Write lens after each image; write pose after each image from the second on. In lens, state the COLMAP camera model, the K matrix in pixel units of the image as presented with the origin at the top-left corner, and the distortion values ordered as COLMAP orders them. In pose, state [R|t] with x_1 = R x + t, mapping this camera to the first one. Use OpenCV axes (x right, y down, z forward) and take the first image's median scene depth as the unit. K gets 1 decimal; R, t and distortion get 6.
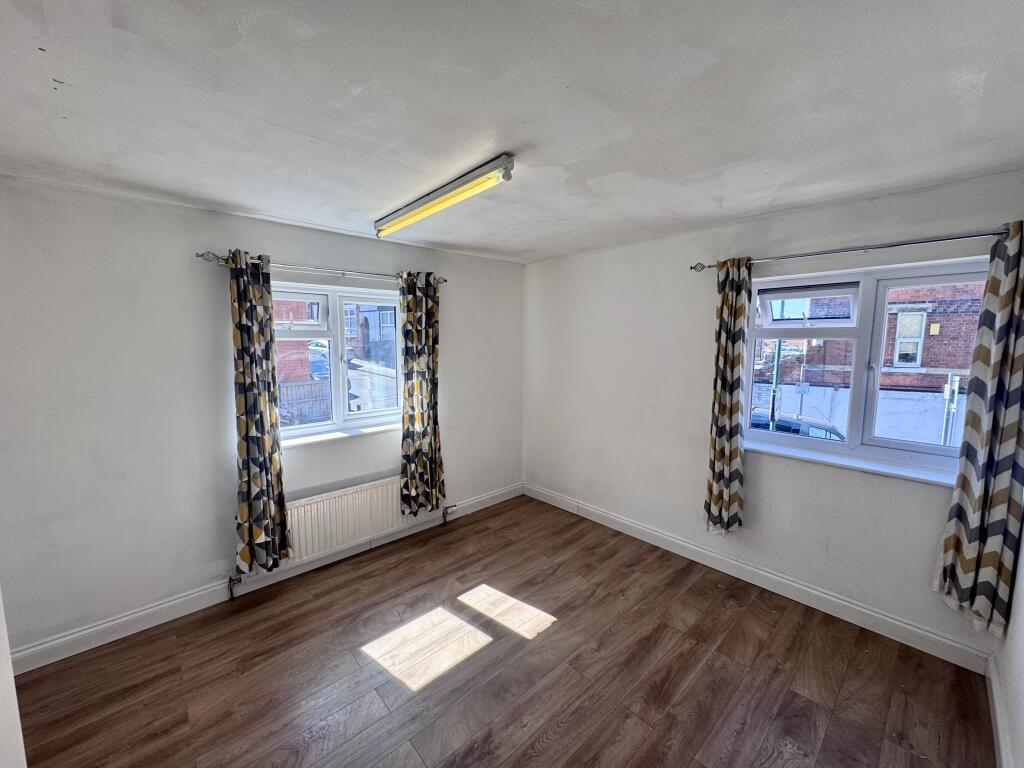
lens RADIAL K [[406.4, 0, 511.6], [0, 406.4, 383.2], [0, 0, 1]] dist [-0.003486, -0.000002]
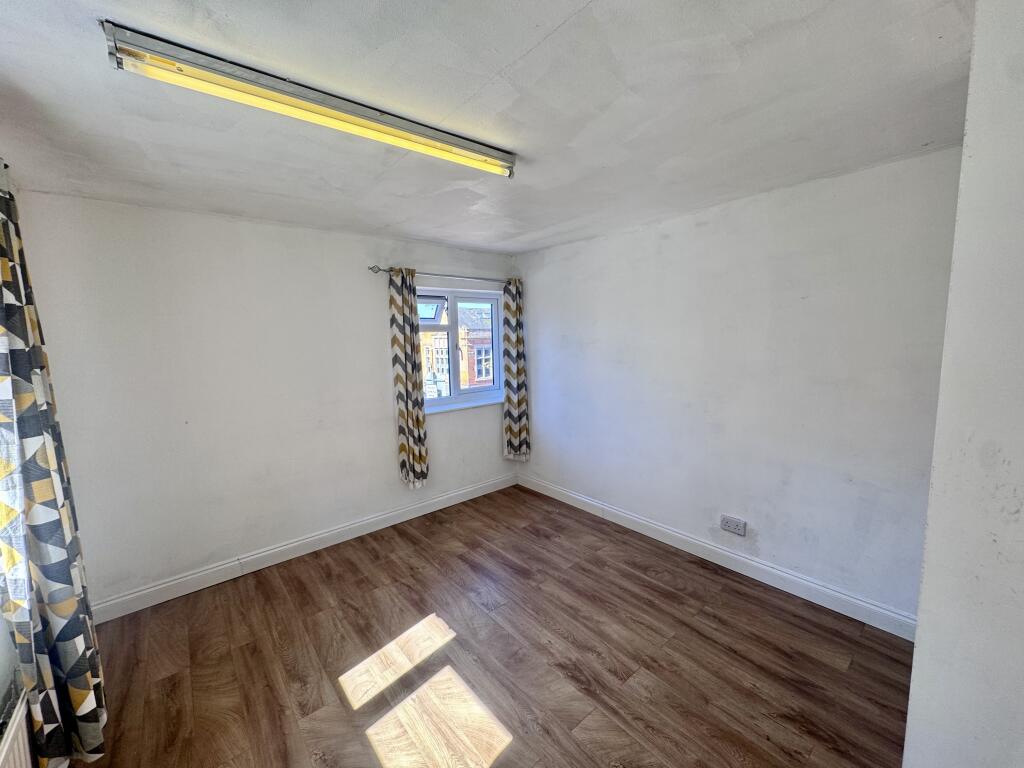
lens RADIAL K [[406.4, 0, 512.6], [0, 406.4, 383.8], [0, 0, 1]] dist [-0.003486, -0.000002]
pose [[0.041024, -0.118064, 0.992158, -0.839748], [0.132005, 0.984930, 0.111746, -0.055213], [-0.990400, 0.126386, 0.055991, 0.725751]]
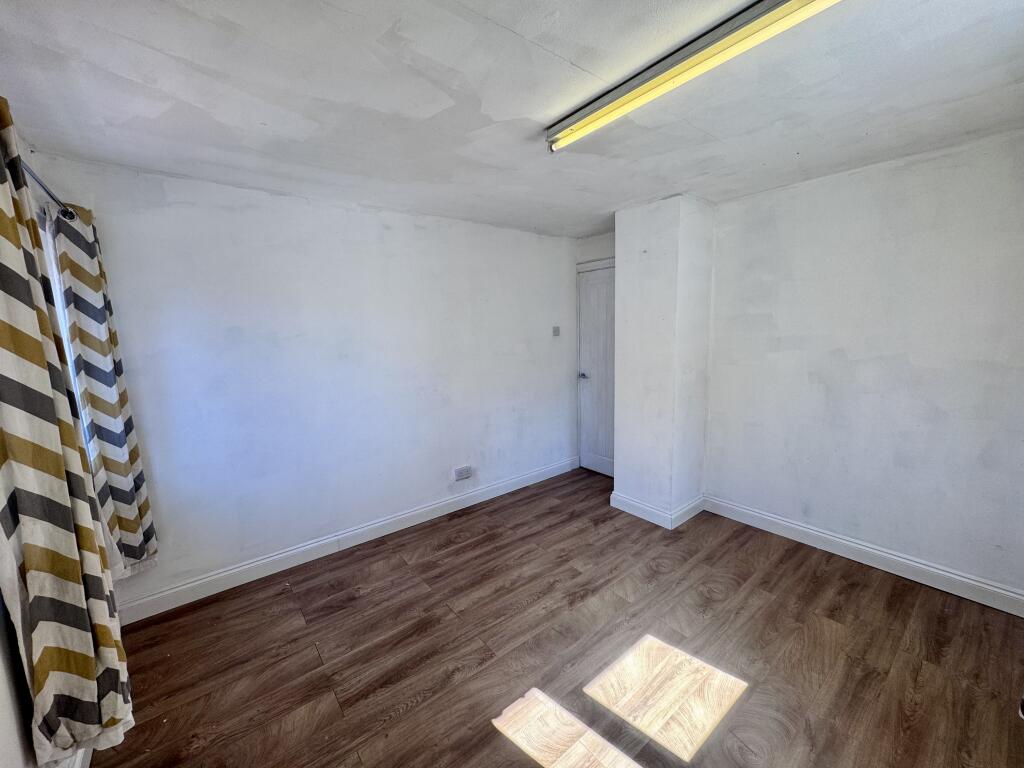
lens RADIAL K [[406.4, 0, 511.8], [0, 406.4, 382.6], [0, 0, 1]] dist [-0.003486, -0.000002]
pose [[-0.996984, 0.020069, 0.074961, 0.017894], [0.037927, 0.968766, 0.245058, -0.128238], [-0.067702, 0.247162, -0.966606, 1.594018]]
